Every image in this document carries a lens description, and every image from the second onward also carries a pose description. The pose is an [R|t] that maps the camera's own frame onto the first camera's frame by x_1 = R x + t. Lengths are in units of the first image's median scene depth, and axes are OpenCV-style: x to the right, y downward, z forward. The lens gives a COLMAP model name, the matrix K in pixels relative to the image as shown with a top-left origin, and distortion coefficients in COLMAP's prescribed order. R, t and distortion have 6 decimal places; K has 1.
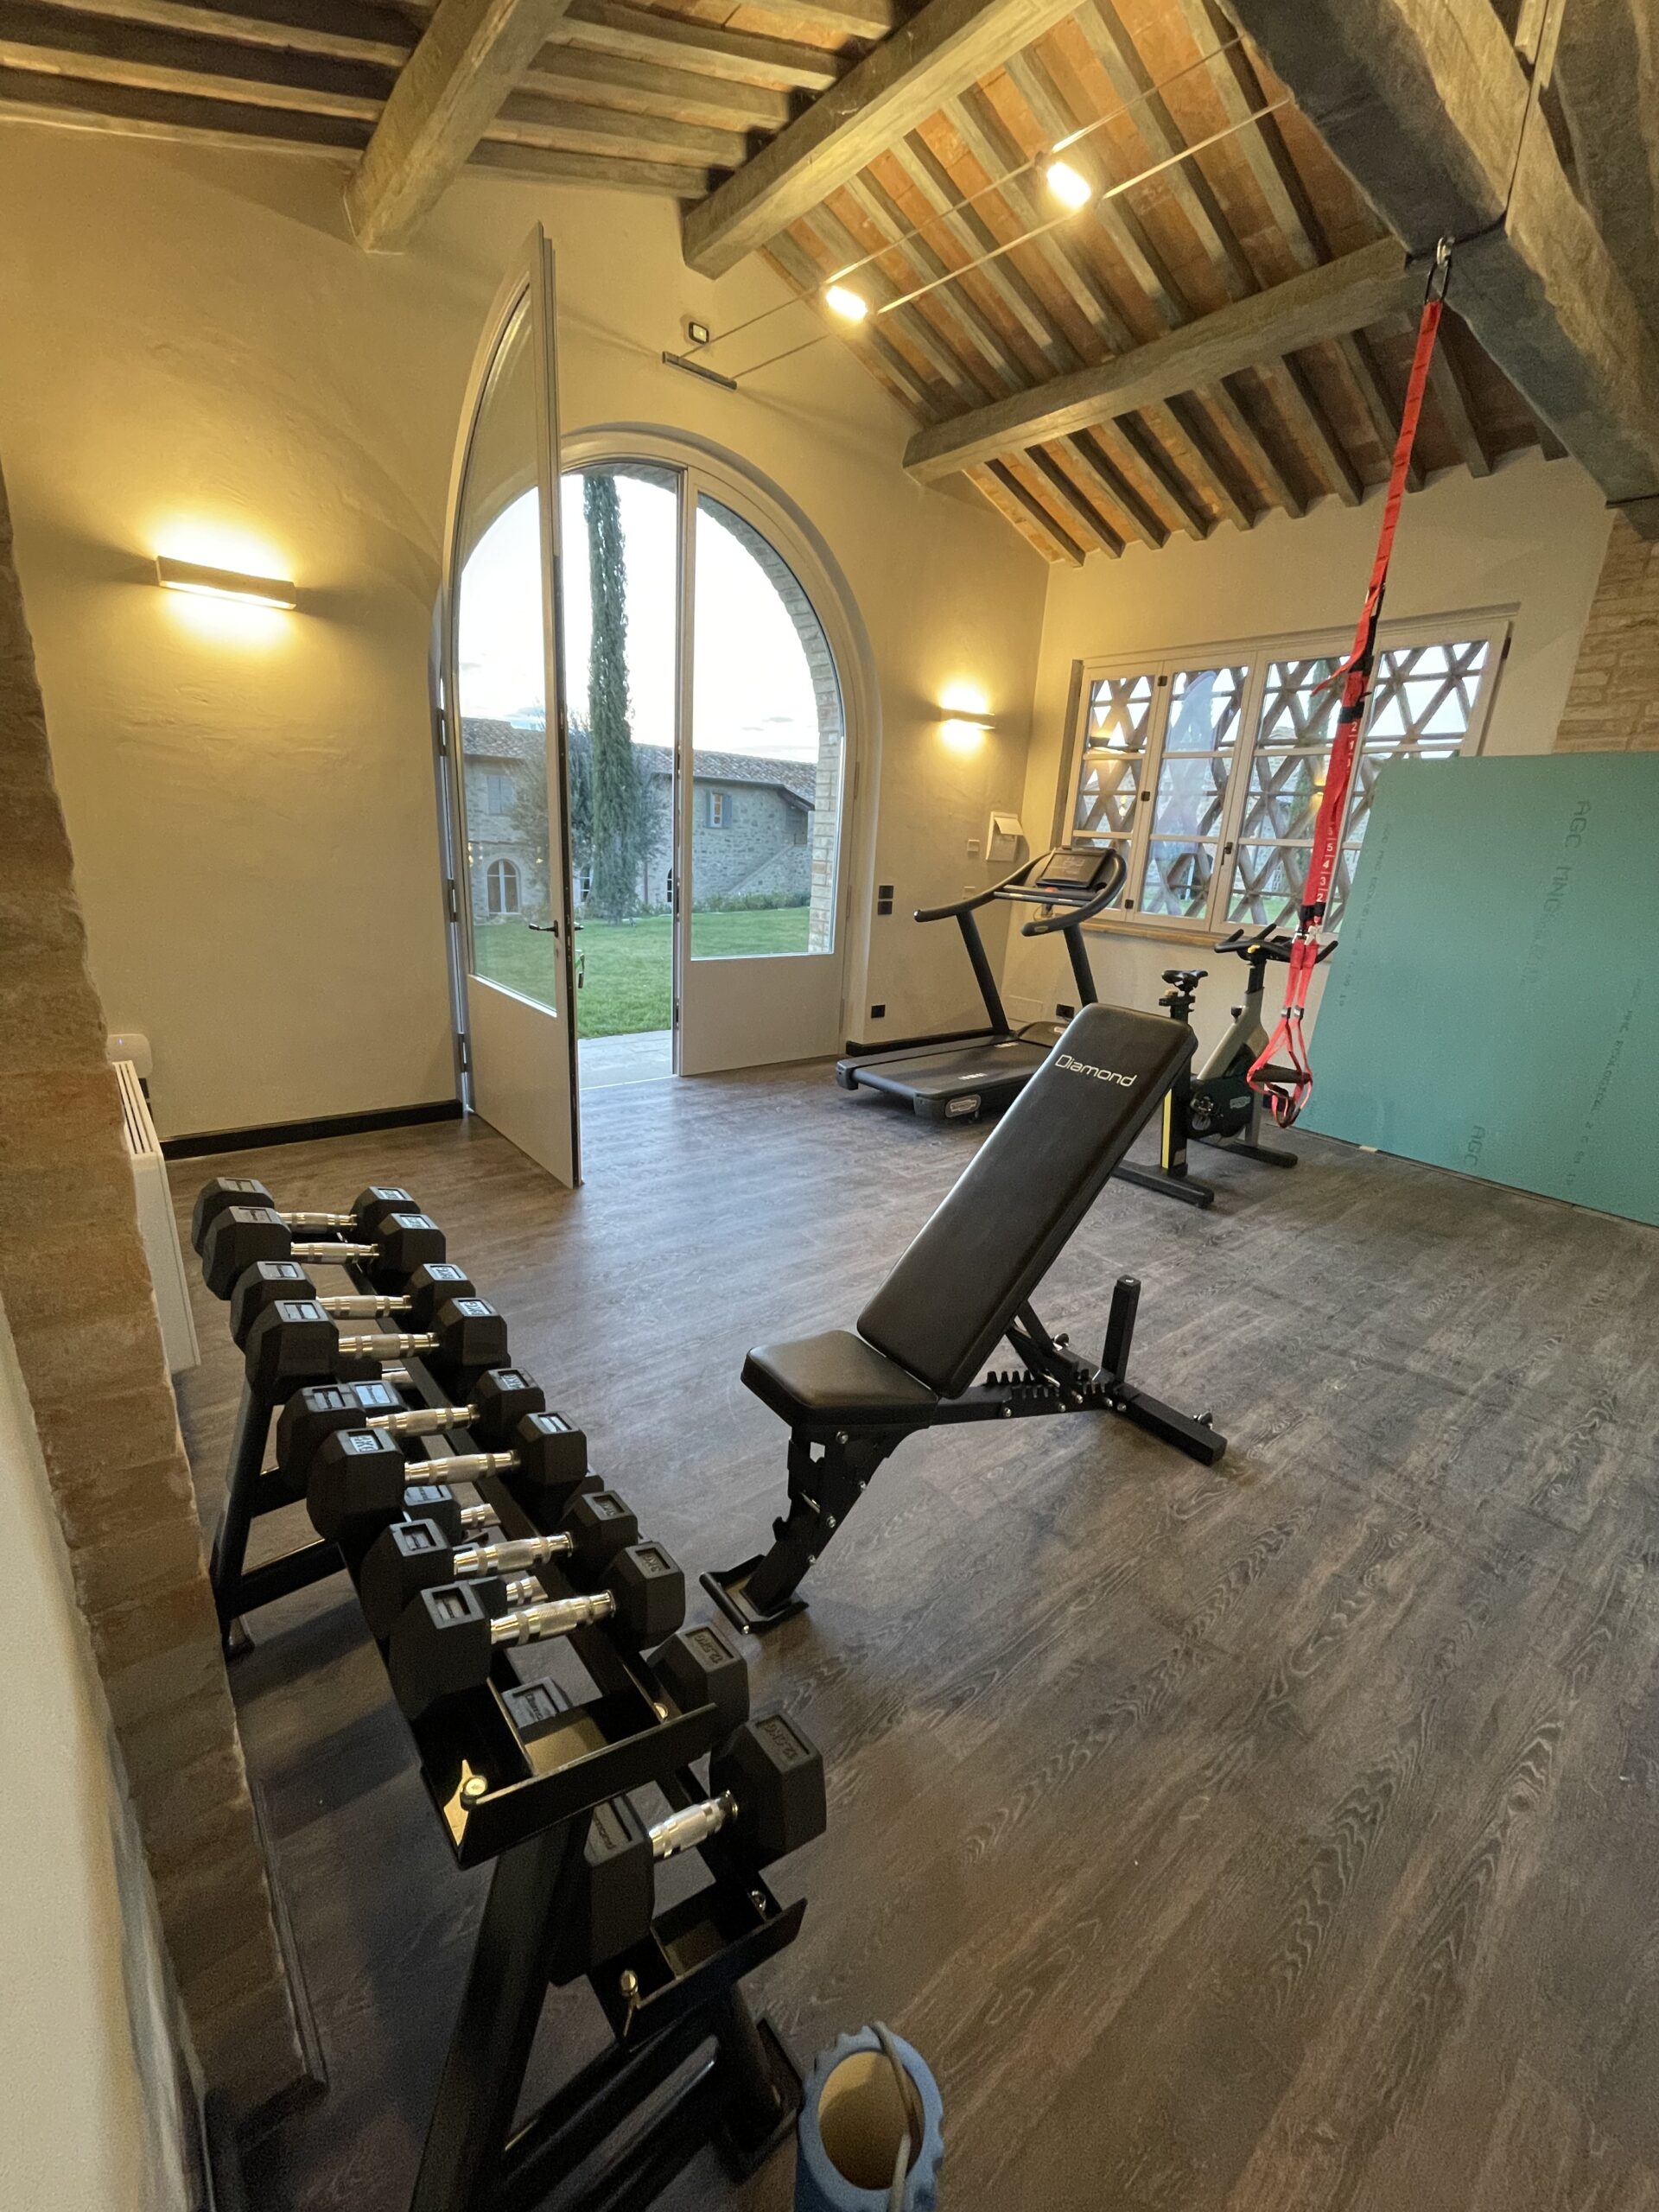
lens RADIAL K [[898.4, 0, 827.6], [0, 898.4, 1112.7], [0, 0, 1]] dist [-0.002170, -0.000266]
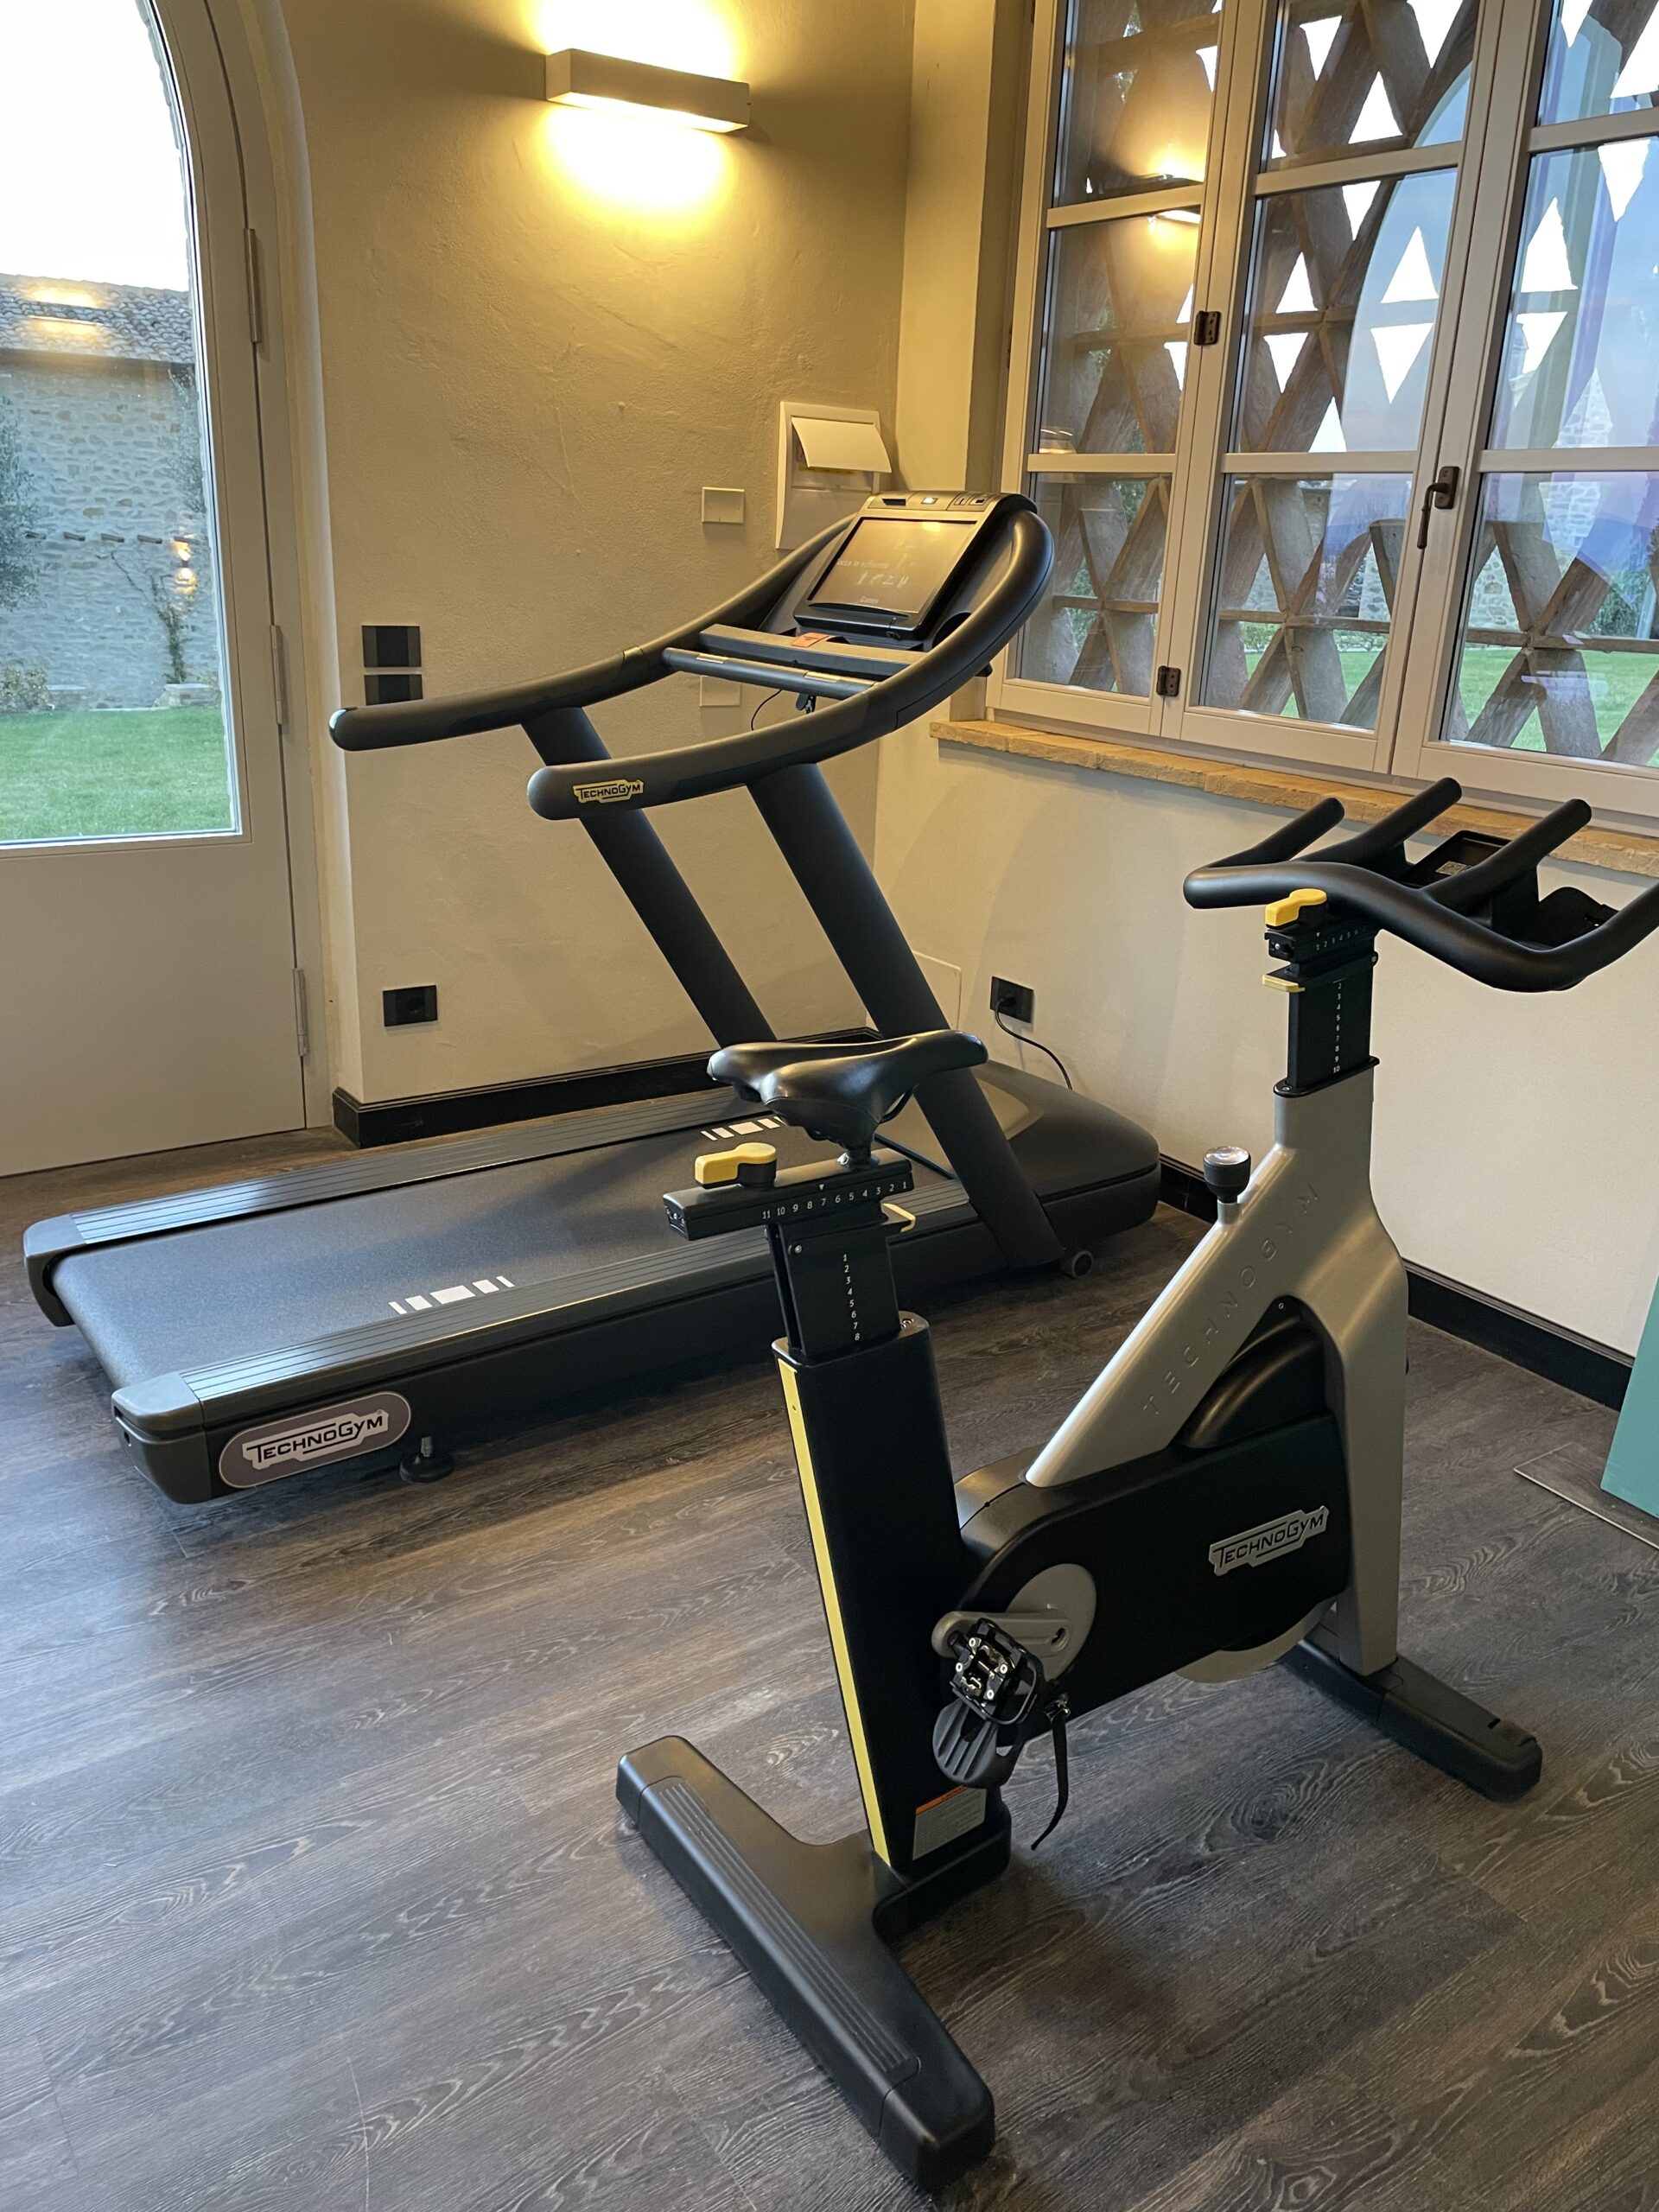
lens RADIAL K [[1672.7, 0, 825.6], [0, 1672.7, 1085.7], [0, 0, 1]] dist [0.076210, -0.085130]
pose [[0.995937, 0.016152, -0.088595, 0.285002], [-0.014408, 0.999690, 0.020292, -0.104369], [0.088895, -0.018933, 0.995861, 0.411907]]
